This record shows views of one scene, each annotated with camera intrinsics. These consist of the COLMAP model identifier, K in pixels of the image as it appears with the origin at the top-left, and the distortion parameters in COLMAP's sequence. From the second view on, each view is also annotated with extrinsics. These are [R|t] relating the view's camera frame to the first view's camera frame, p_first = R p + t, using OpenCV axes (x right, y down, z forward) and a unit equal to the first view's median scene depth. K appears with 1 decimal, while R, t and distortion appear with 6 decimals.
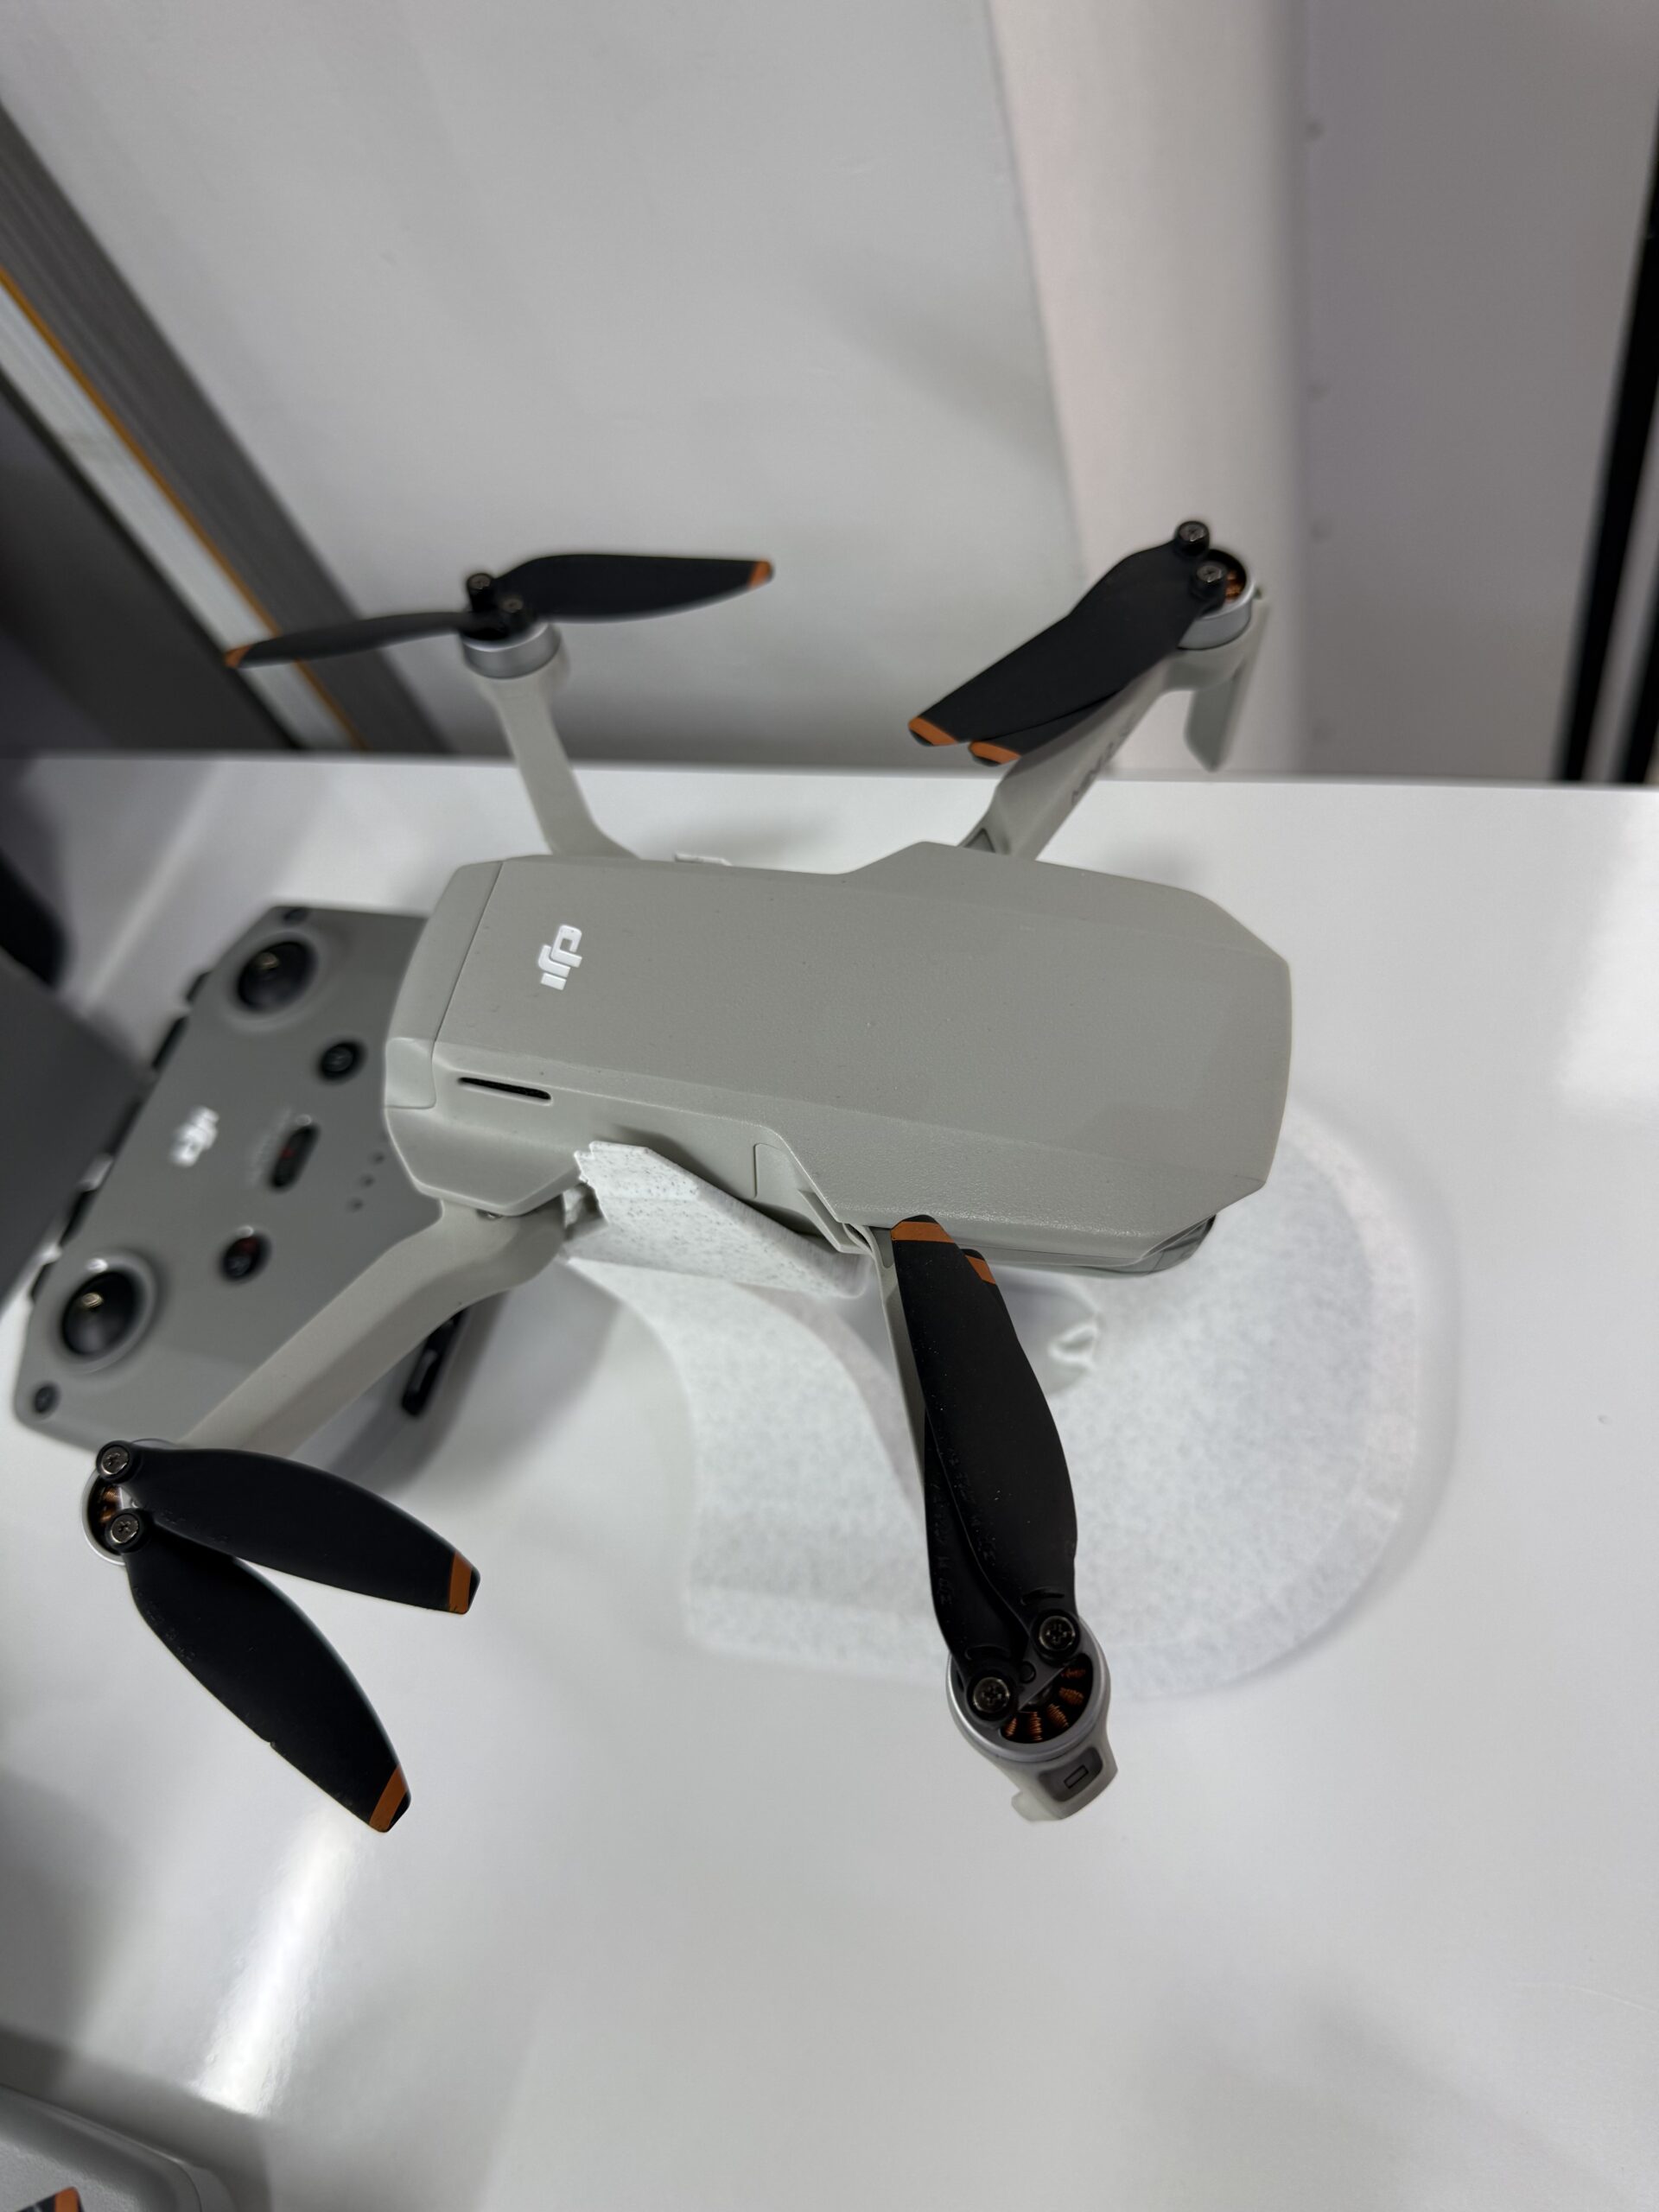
lens RADIAL K [[1625.2, 0, 838.7], [0, 1625.2, 1101.4], [0, 0, 1]] dist [0.143373, -0.237480]
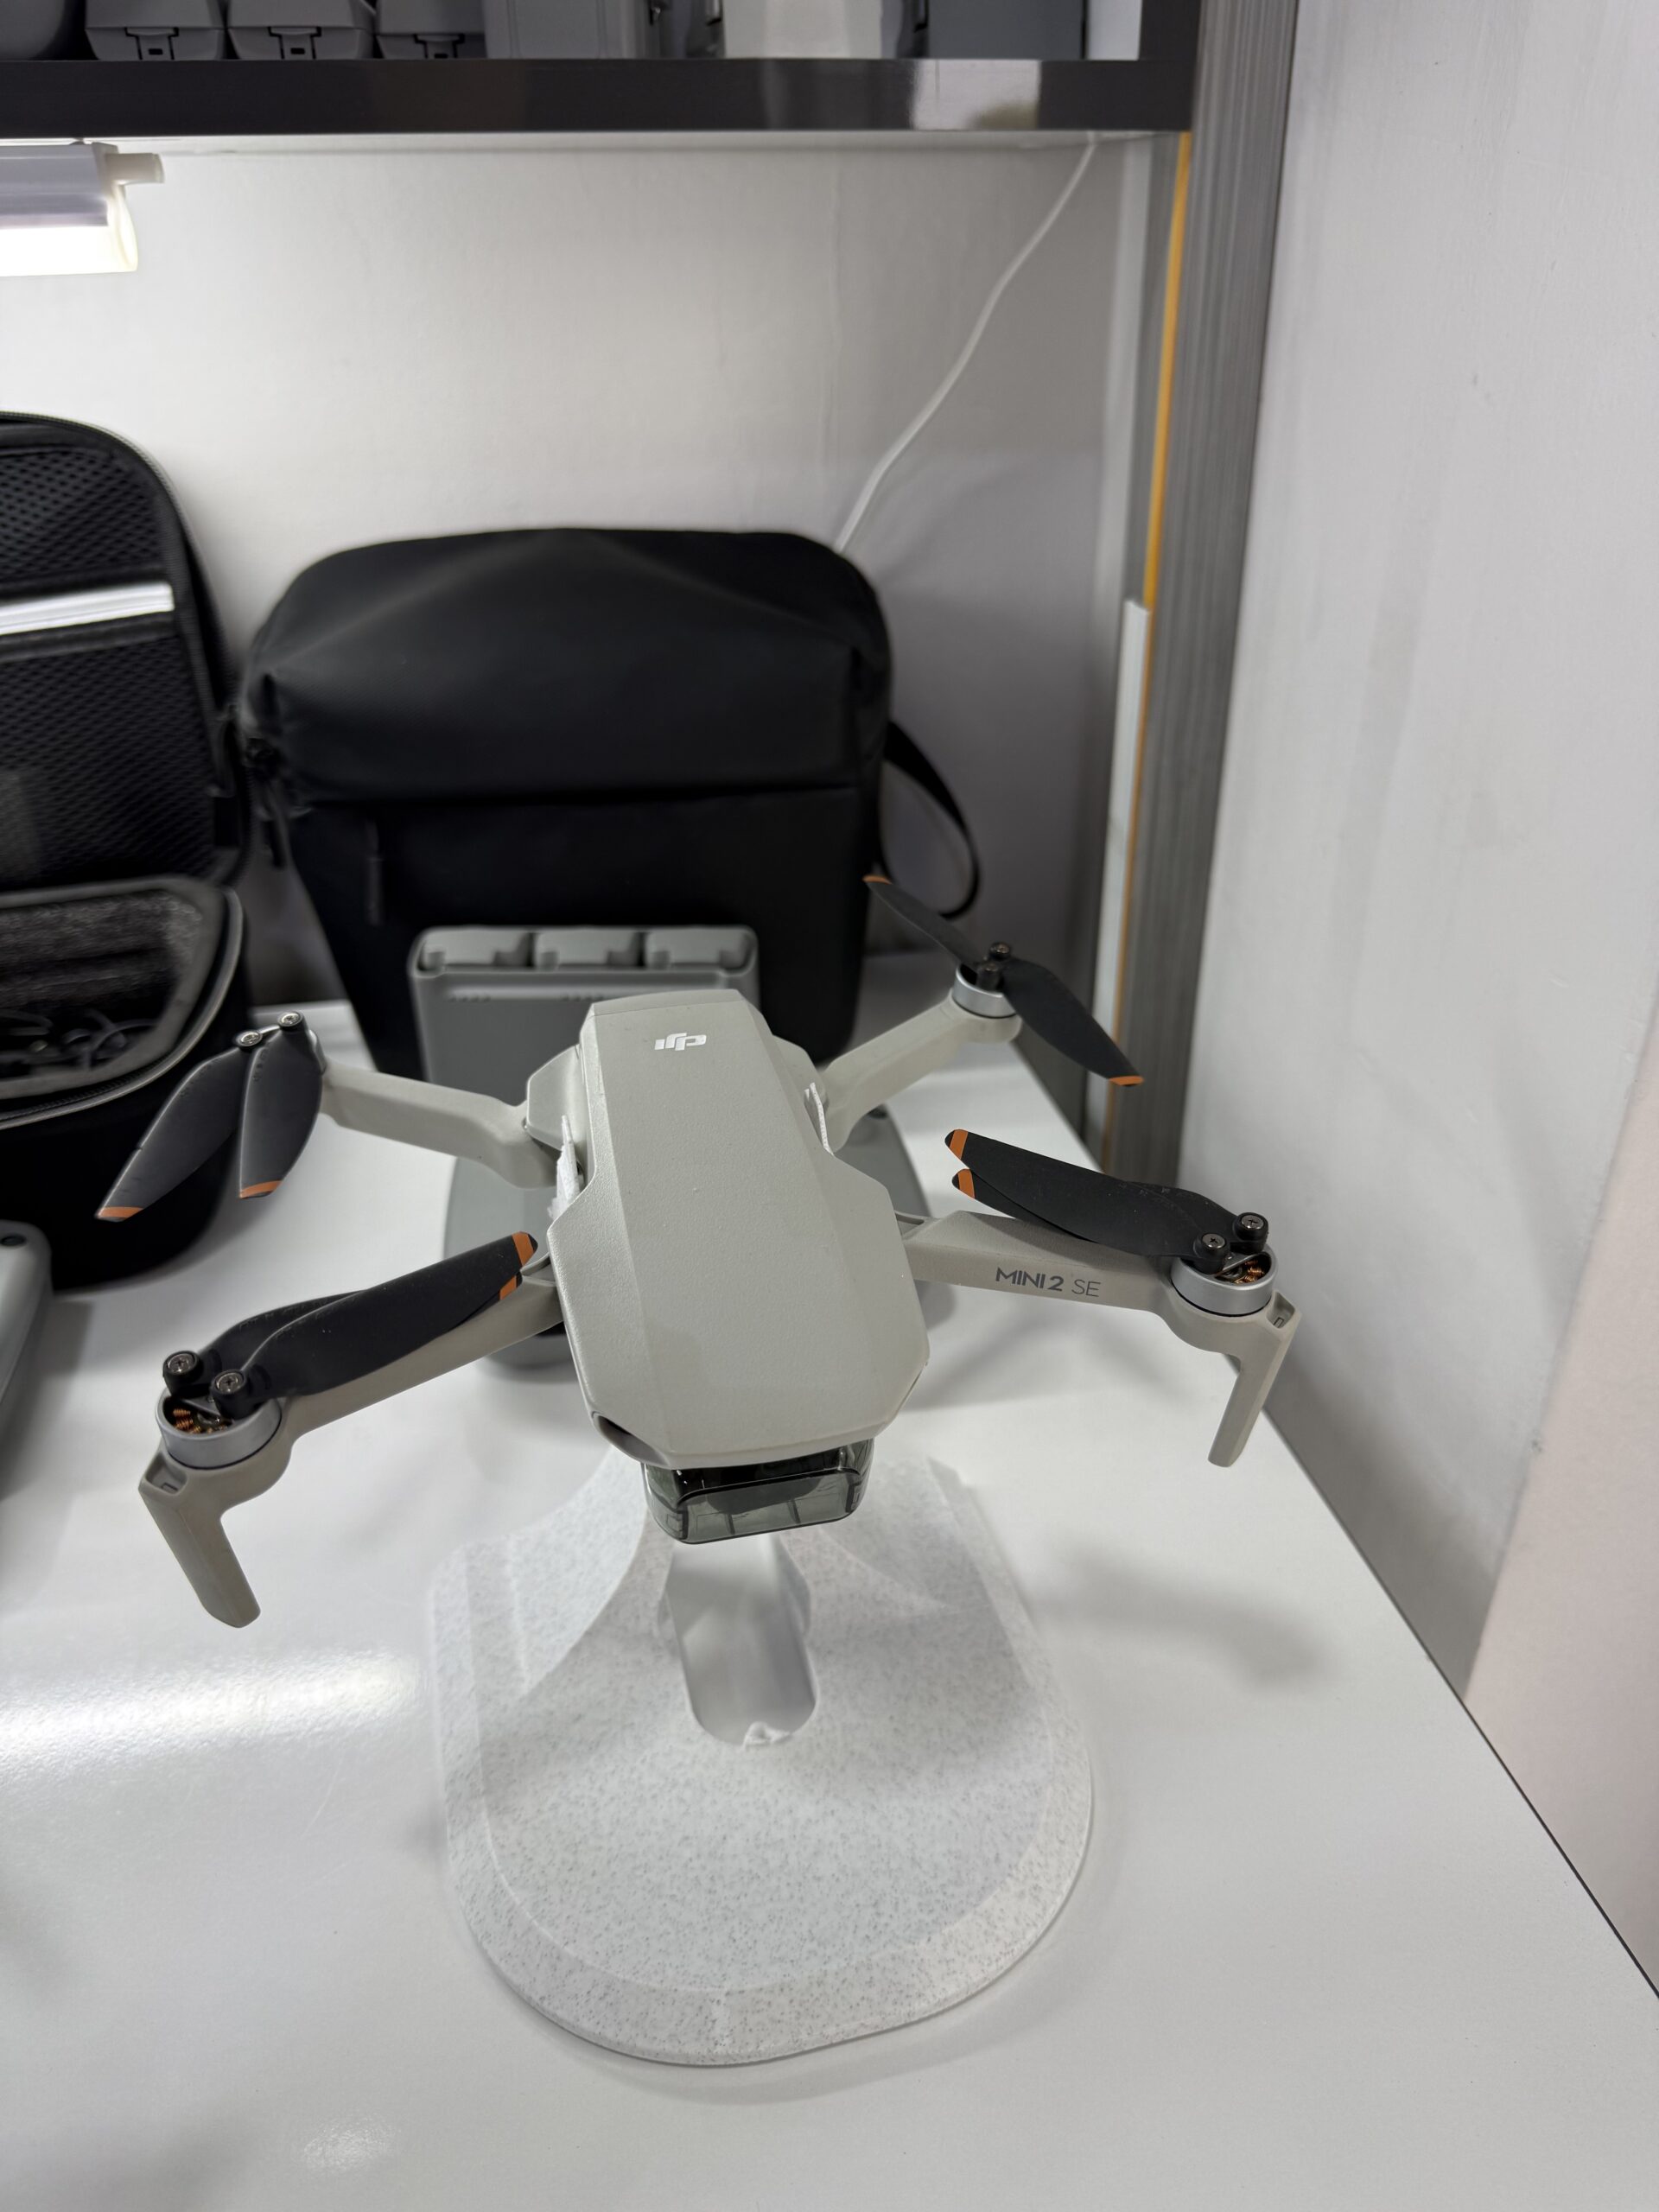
lens RADIAL K [[1628.3, 0, 843.0], [0, 1628.3, 1106.1], [0, 0, 1]] dist [0.008337, -0.033773]
pose [[0.428042, 0.642285, -0.635807, 0.599711], [-0.824701, 0.565345, 0.015895, -0.144294], [0.369660, 0.517547, 0.771684, 0.008215]]
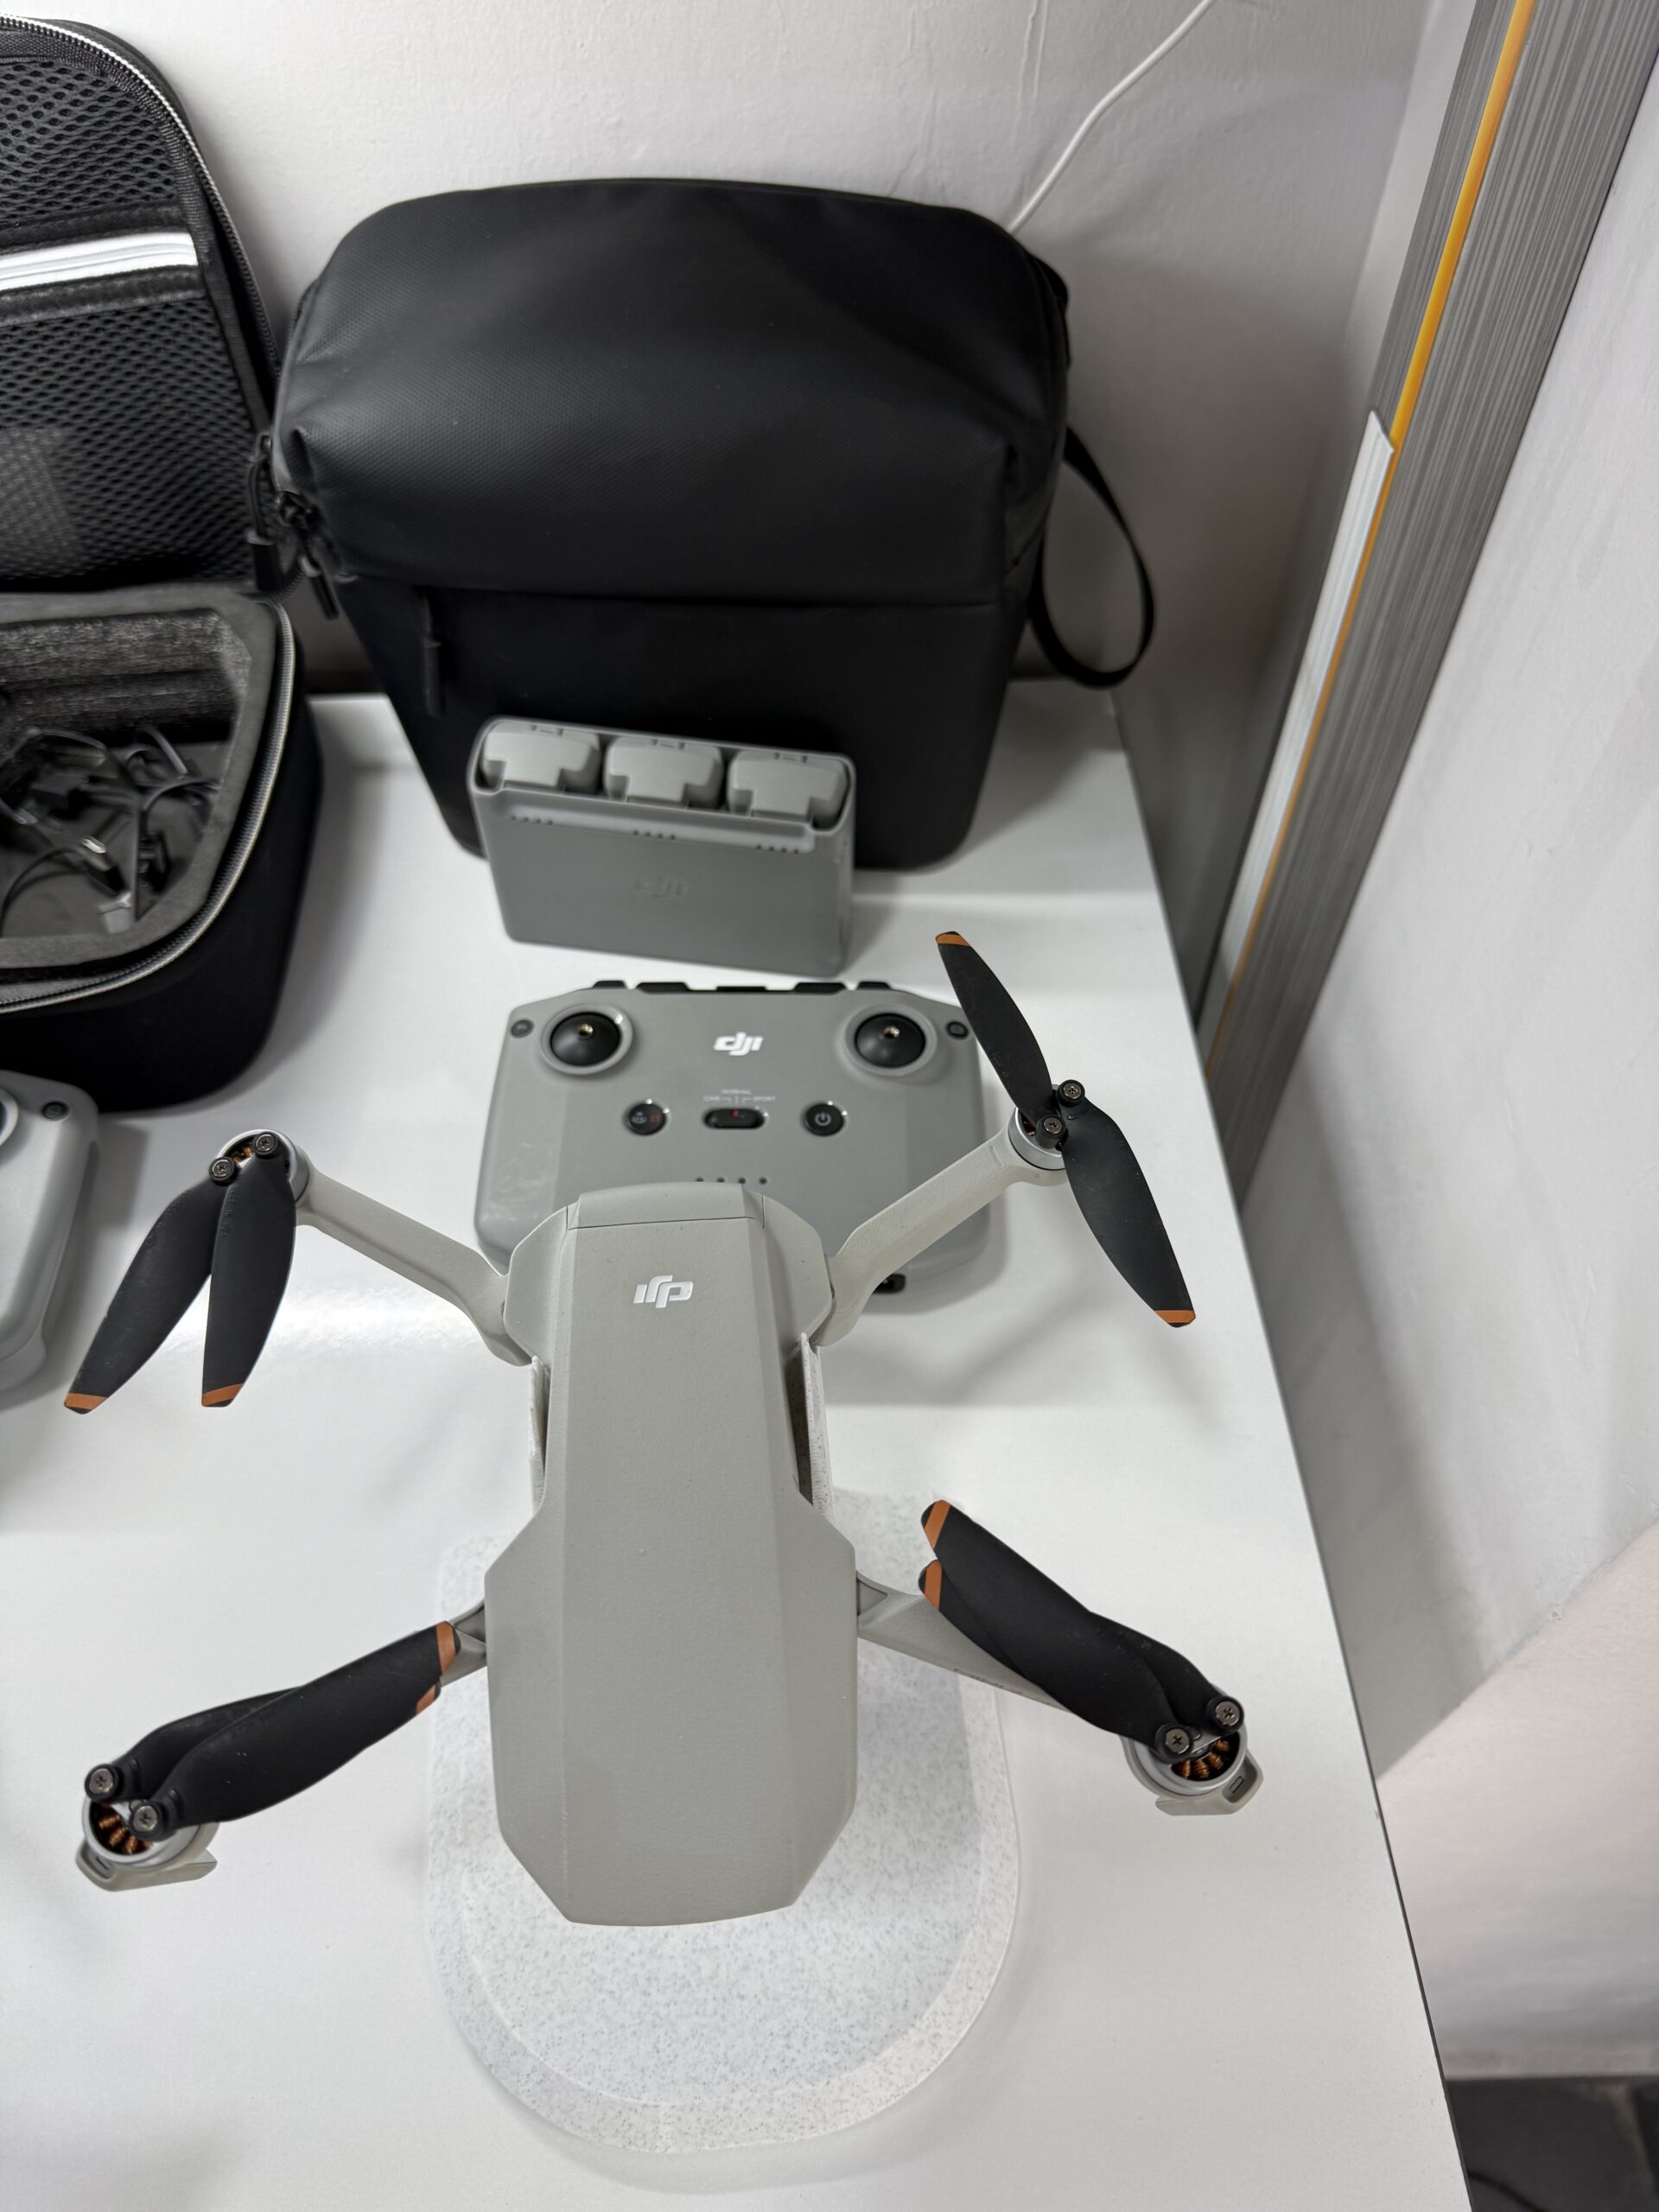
lens RADIAL K [[1632.1, 0, 824.4], [0, 1632.1, 1135.5], [0, 0, 1]] dist [0.003172, -0.020392]
pose [[0.279620, 0.895700, -0.345738, 0.141839], [-0.860711, 0.393417, 0.323110, -0.482633], [0.425429, 0.207233, 0.880946, -0.057597]]
